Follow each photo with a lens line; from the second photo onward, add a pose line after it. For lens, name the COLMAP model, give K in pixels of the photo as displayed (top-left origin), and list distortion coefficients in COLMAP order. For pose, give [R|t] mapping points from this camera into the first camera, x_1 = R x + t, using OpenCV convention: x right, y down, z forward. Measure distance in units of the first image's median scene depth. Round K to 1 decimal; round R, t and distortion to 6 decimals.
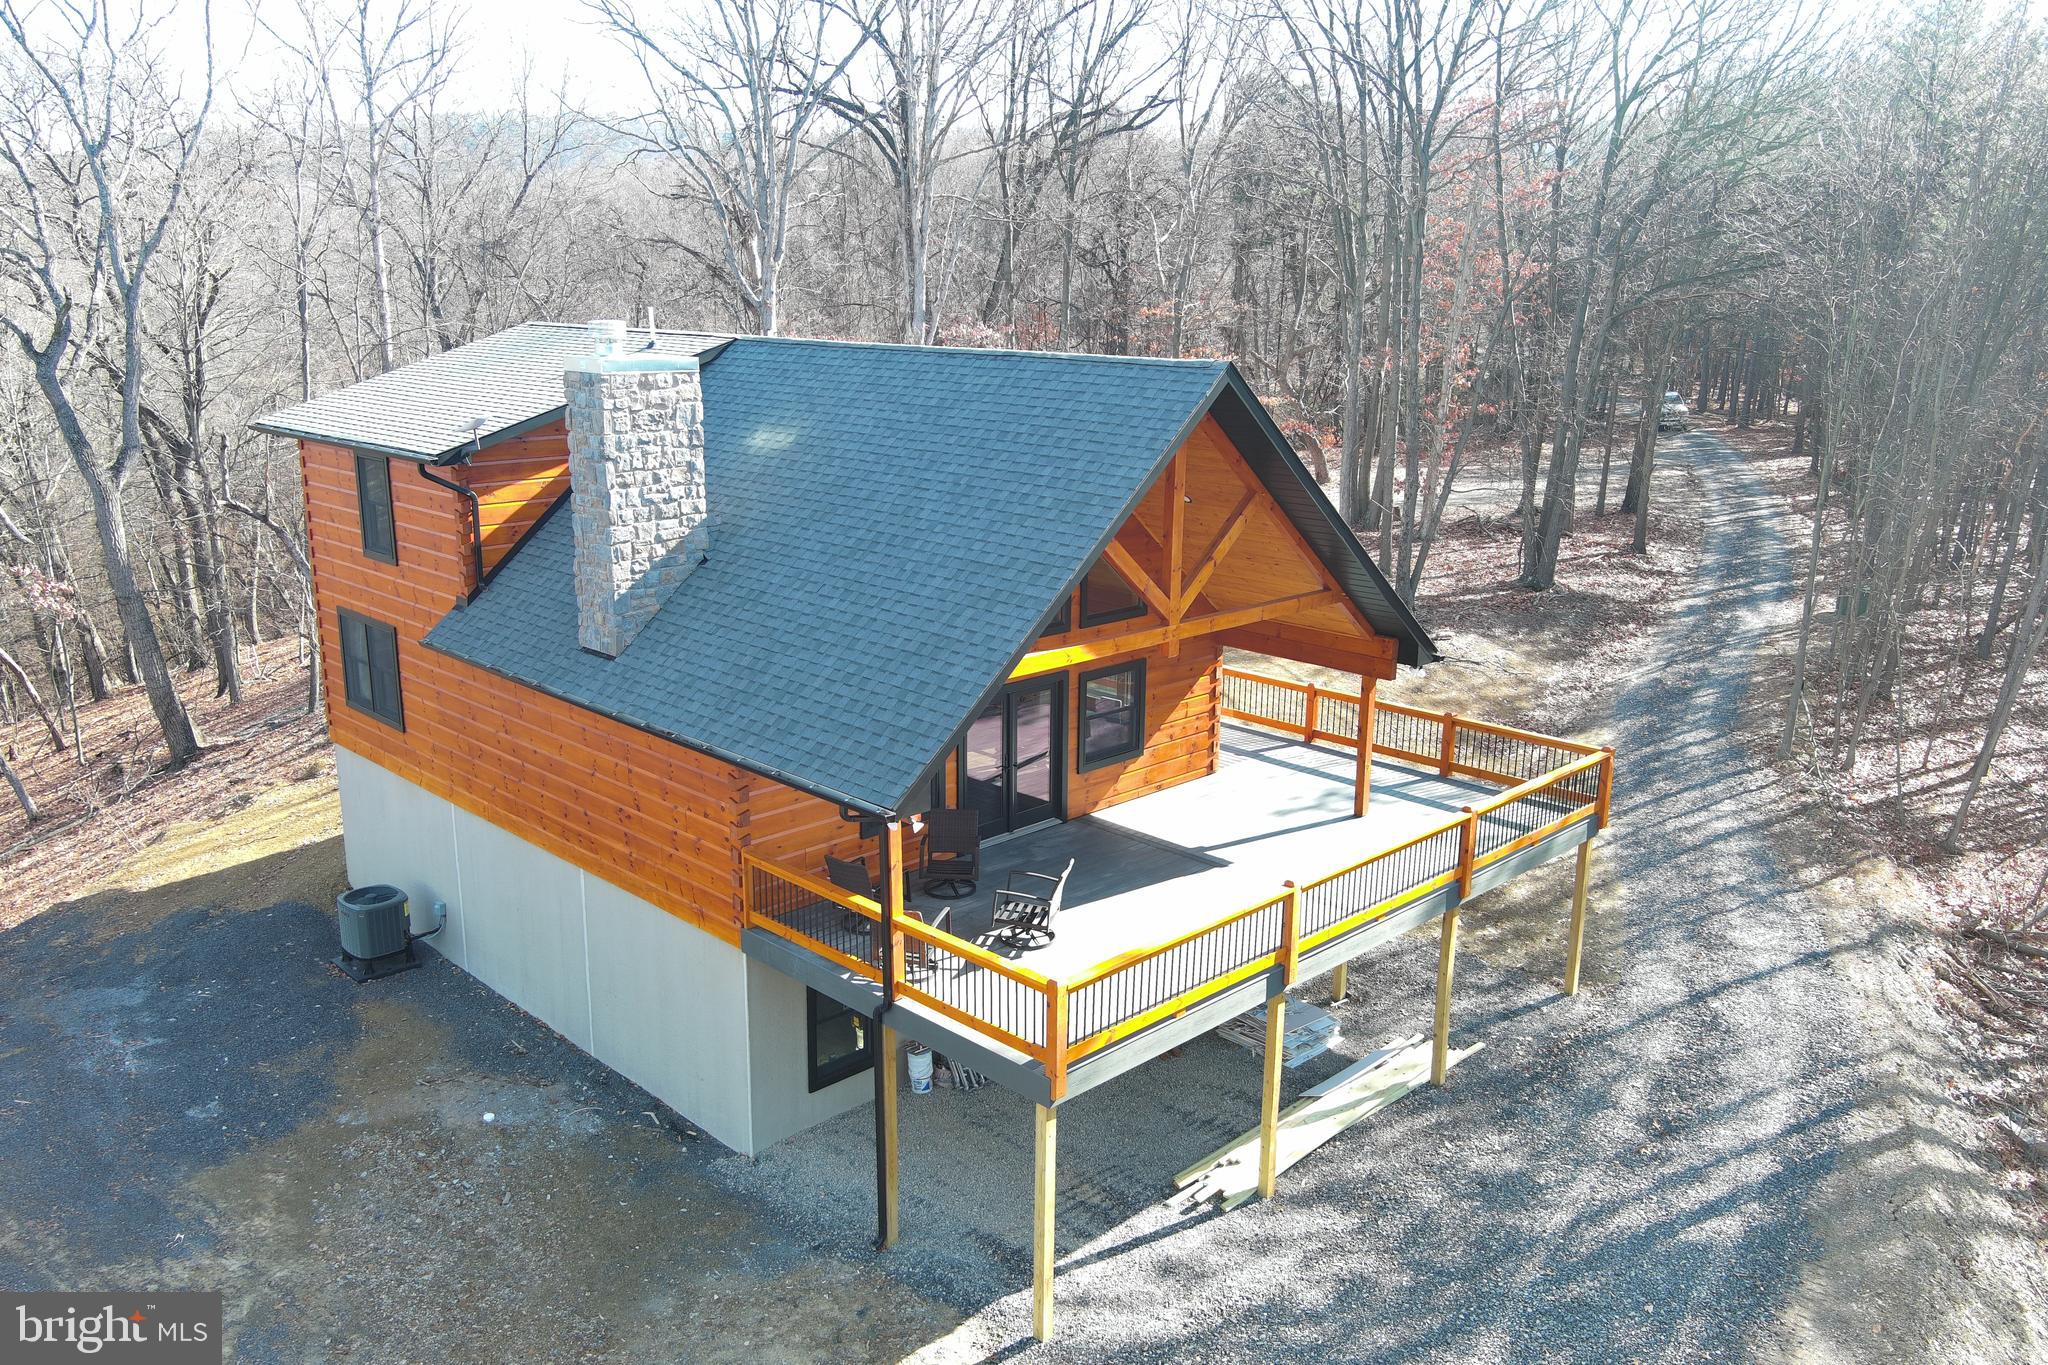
lens RADIAL K [[1600.0, 0, 1025.2], [0, 1600.0, 691.4], [0, 0, 1]] dist [0.000441, 0.008092]
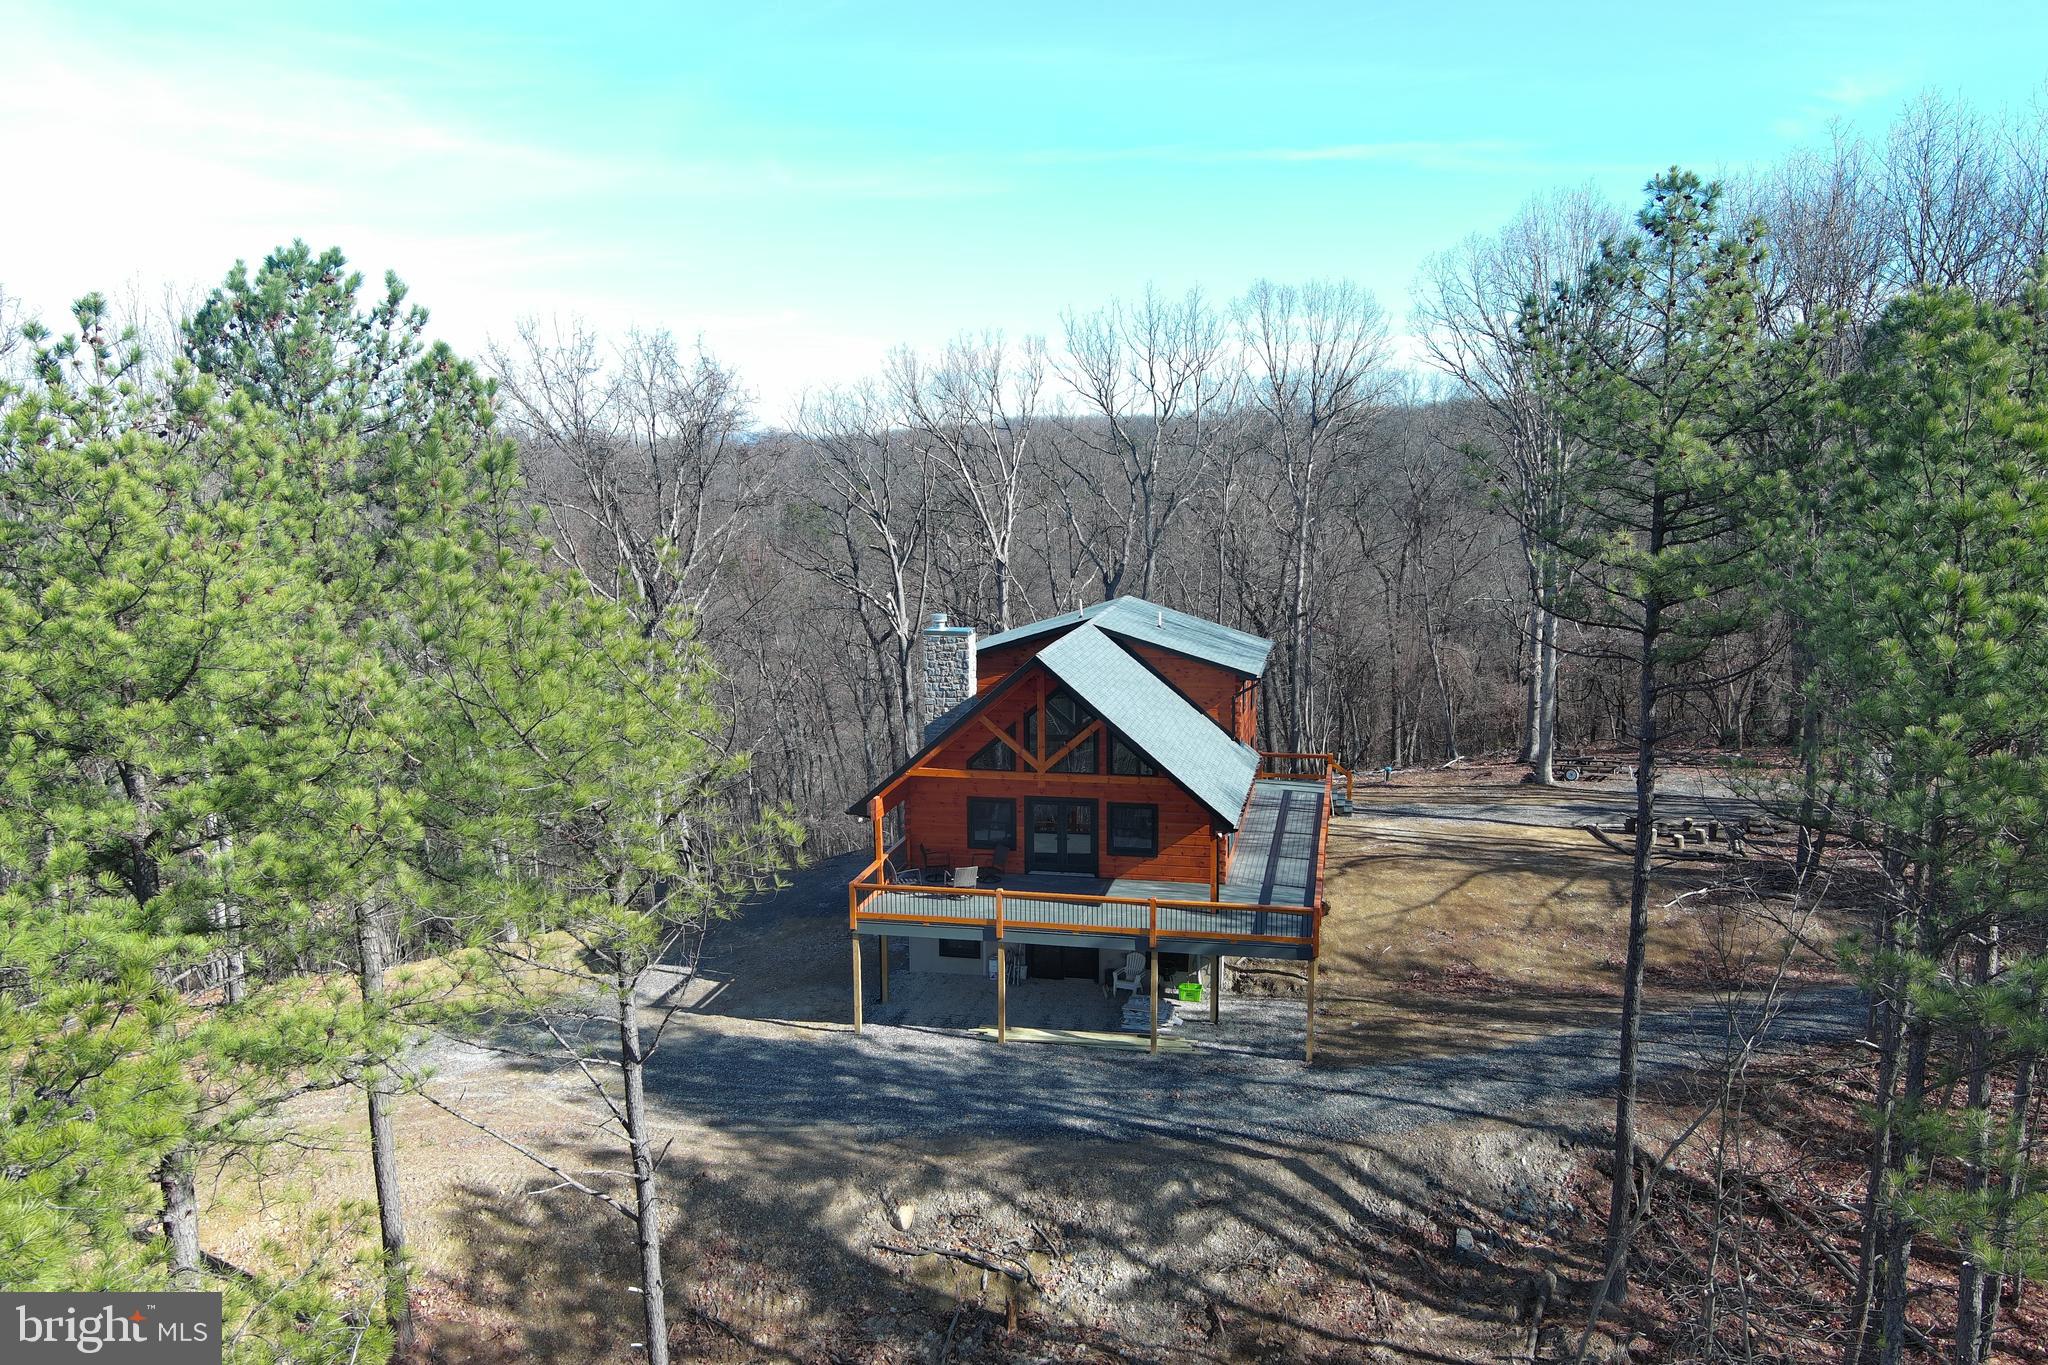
lens RADIAL K [[1585.8, 0, 1018.5], [0, 1585.8, 687.1], [0, 0, 1]] dist [0.007736, -0.005186]
pose [[0.524259, 0.109979, -0.844427, 1.658154], [-0.199700, 0.979850, 0.003633, -0.140599], [0.827812, 0.166727, 0.535658, -0.150660]]
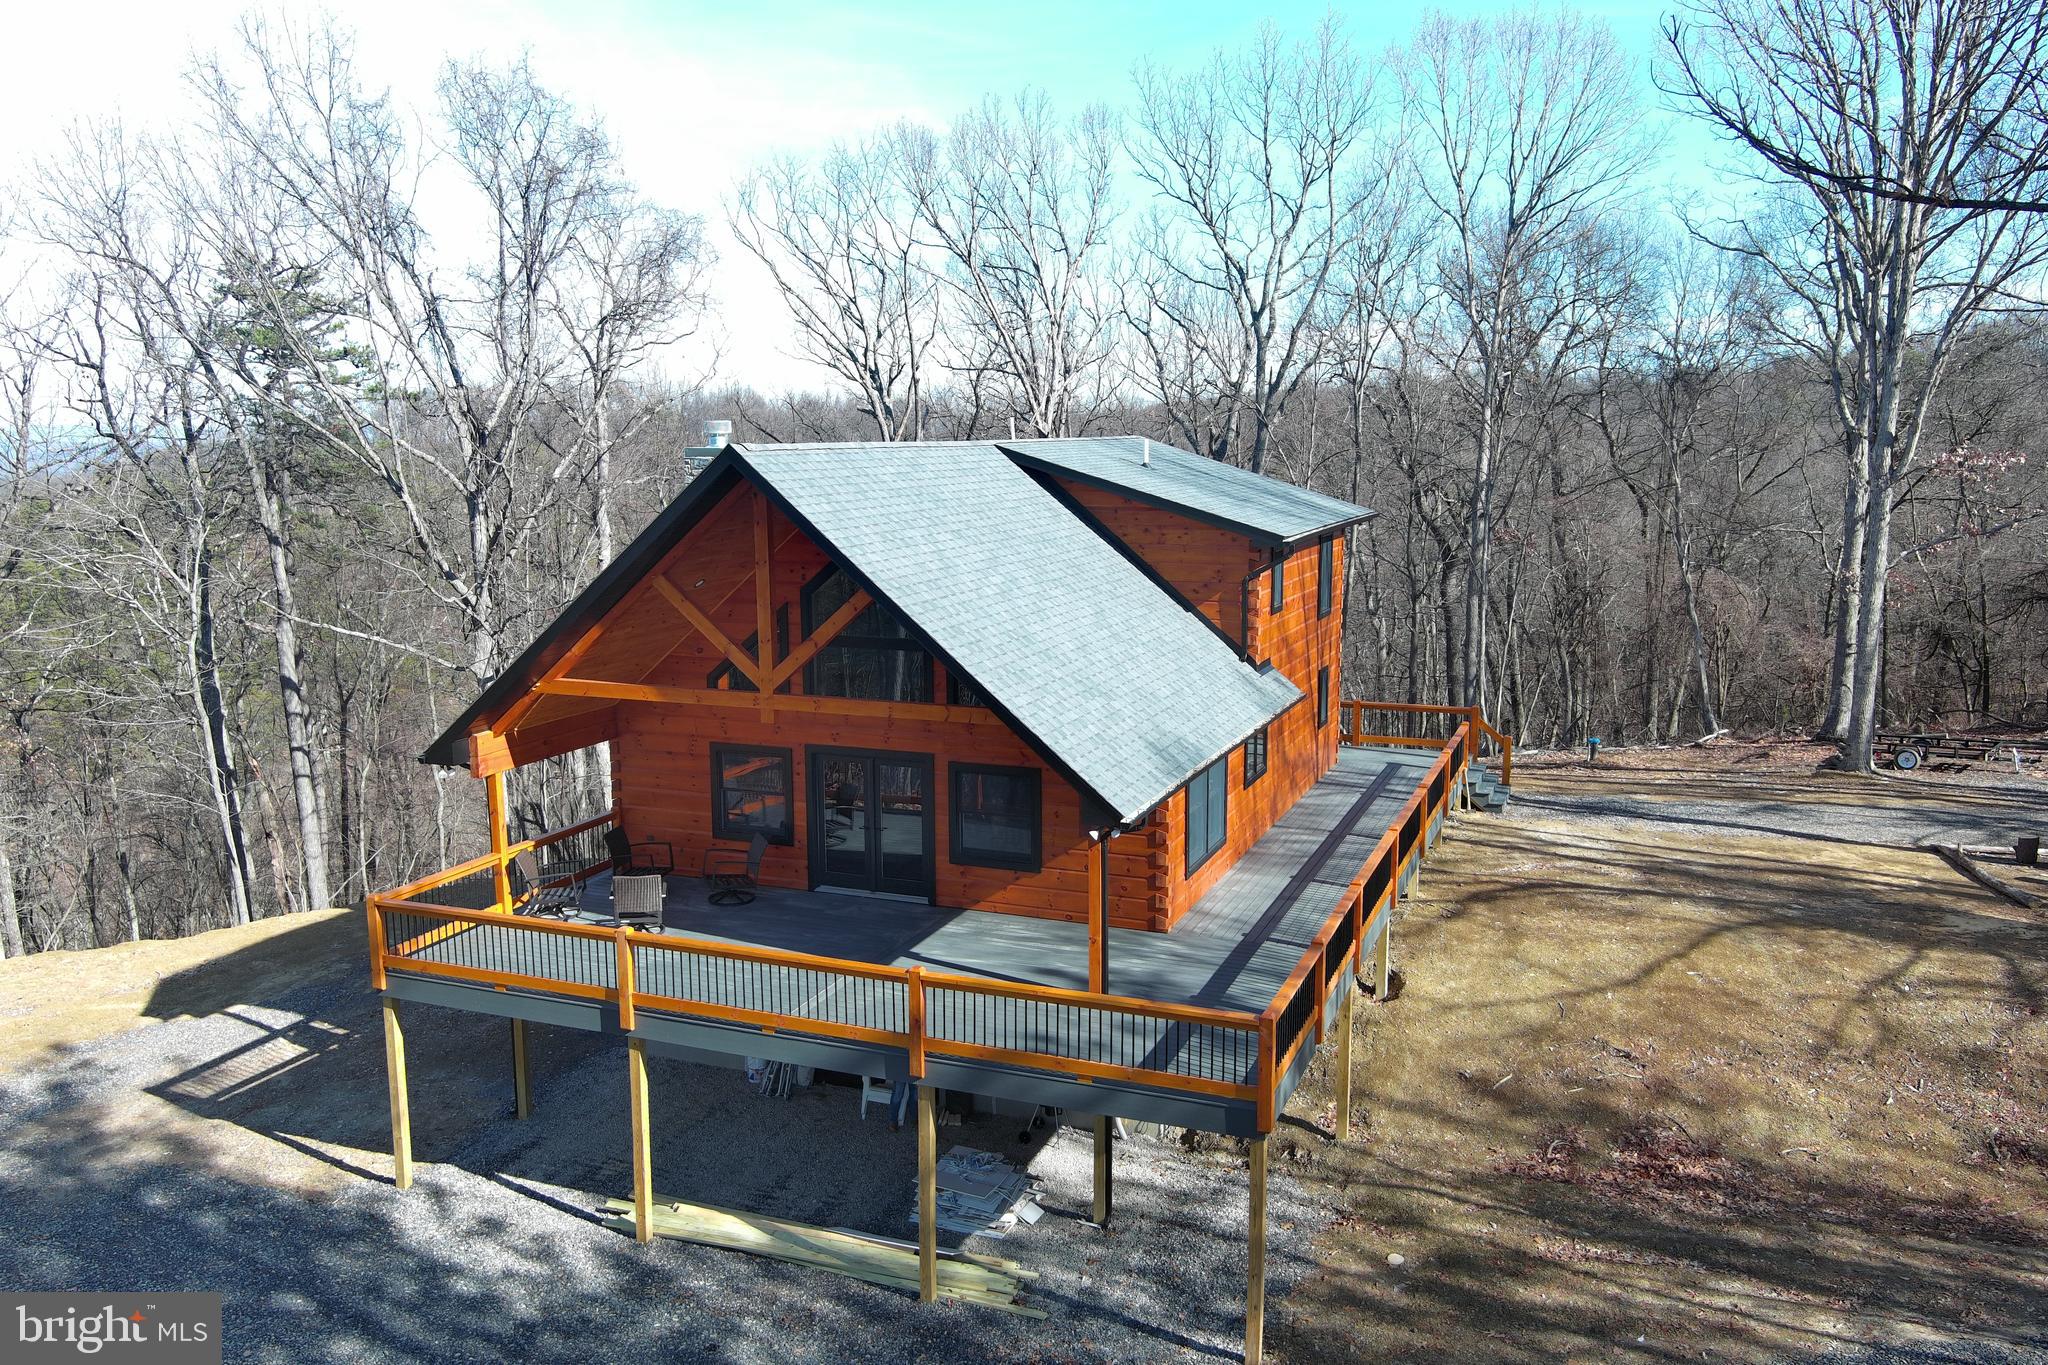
lens RADIAL K [[1585.8, 0, 1018.5], [0, 1585.8, 687.1], [0, 0, 1]] dist [0.007736, -0.005186]
pose [[0.371179, 0.132037, -0.919126, 1.001506], [-0.222736, 0.973600, 0.049913, -0.121596], [0.901452, 0.186195, 0.390789, 0.669792]]
